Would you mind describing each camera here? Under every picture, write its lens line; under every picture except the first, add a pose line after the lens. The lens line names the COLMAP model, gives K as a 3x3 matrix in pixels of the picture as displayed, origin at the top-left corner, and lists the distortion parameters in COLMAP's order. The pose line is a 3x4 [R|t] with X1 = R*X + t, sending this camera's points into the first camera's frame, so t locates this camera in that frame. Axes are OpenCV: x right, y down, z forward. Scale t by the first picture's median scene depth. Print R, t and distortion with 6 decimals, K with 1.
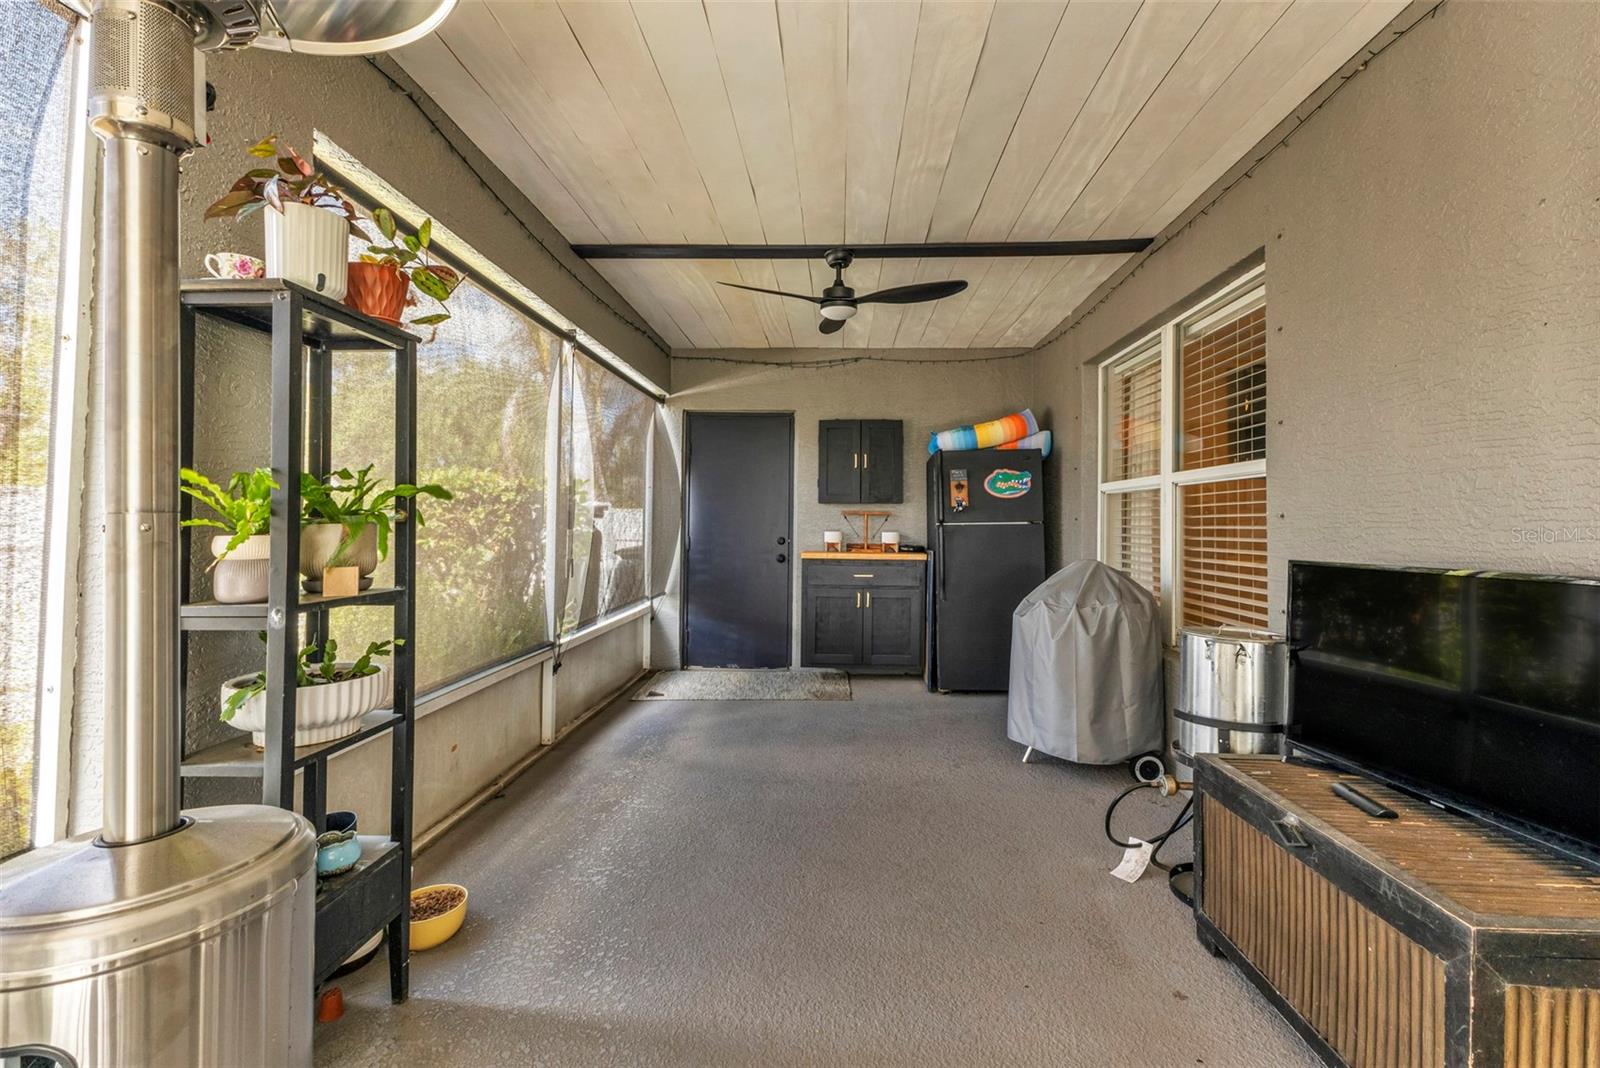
lens RADIAL K [[703.2, 0, 805.5], [0, 703.2, 538.8], [0, 0, 1]] dist [0.008460, -0.000115]
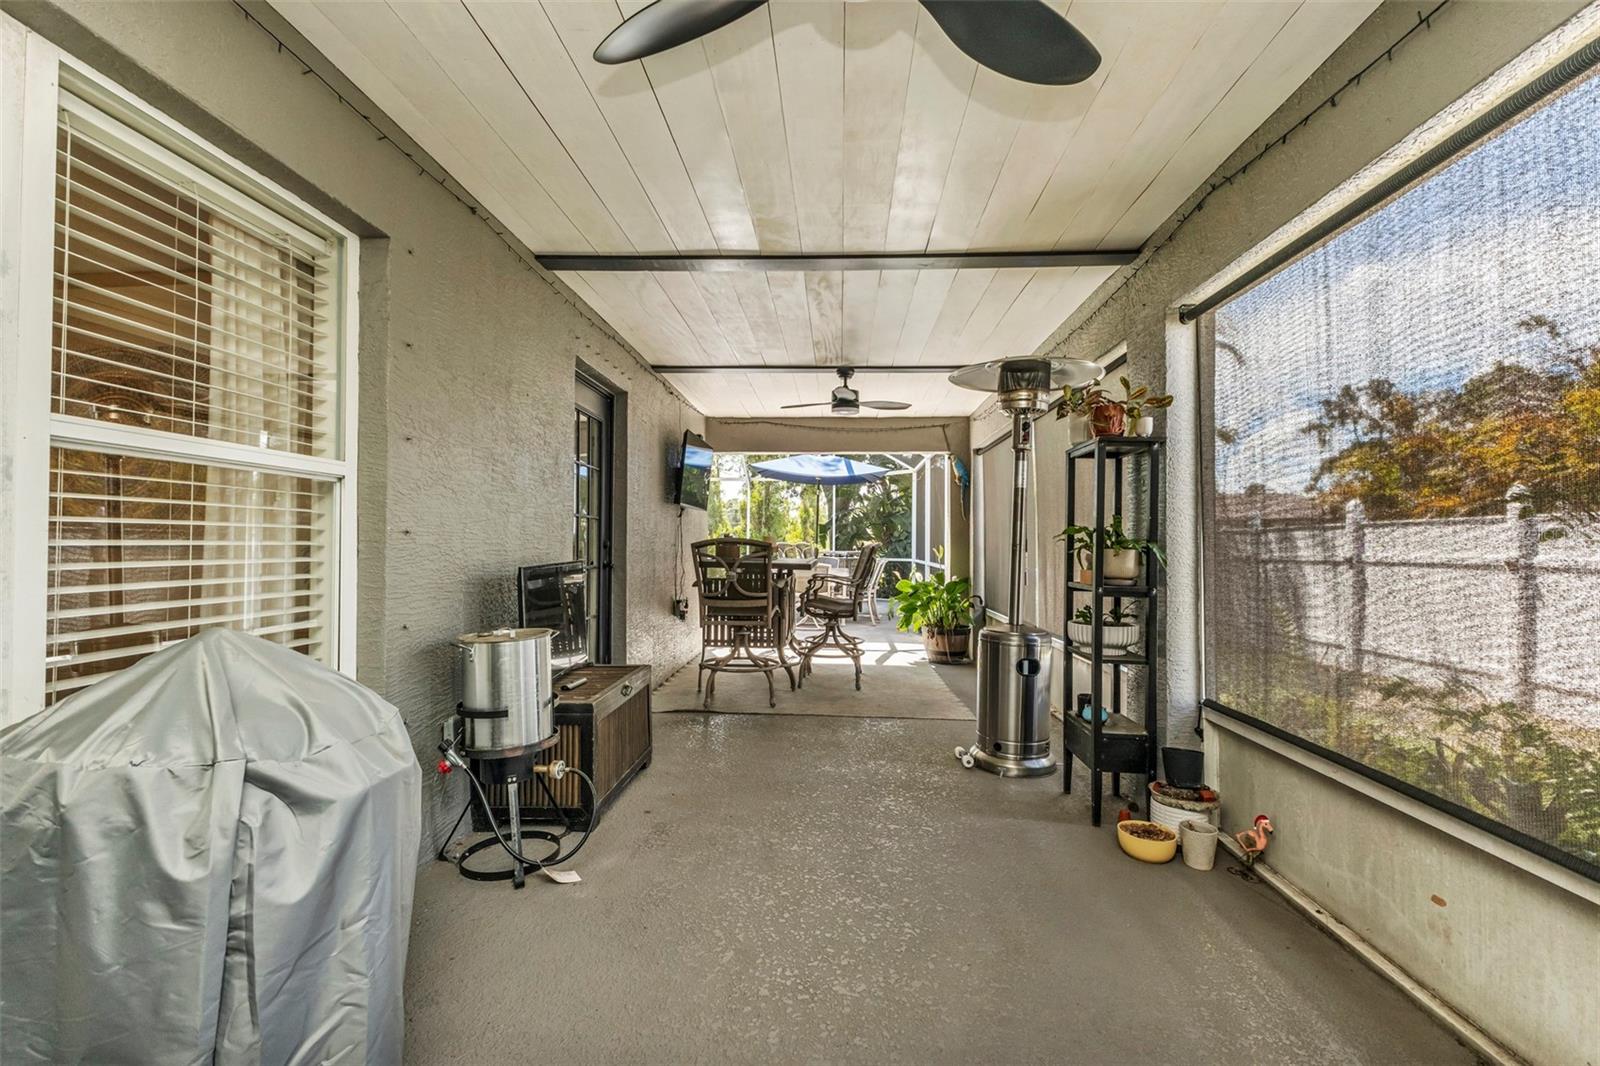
lens RADIAL K [[703.2, 0, 805.5], [0, 703.2, 537.8], [0, 0, 1]] dist [0.008460, -0.000115]
pose [[-0.999867, -0.012939, 0.009882, 0.086110], [-0.012793, 0.999810, 0.014733, -0.040079], [-0.010071, 0.014605, -0.999843, 1.800088]]
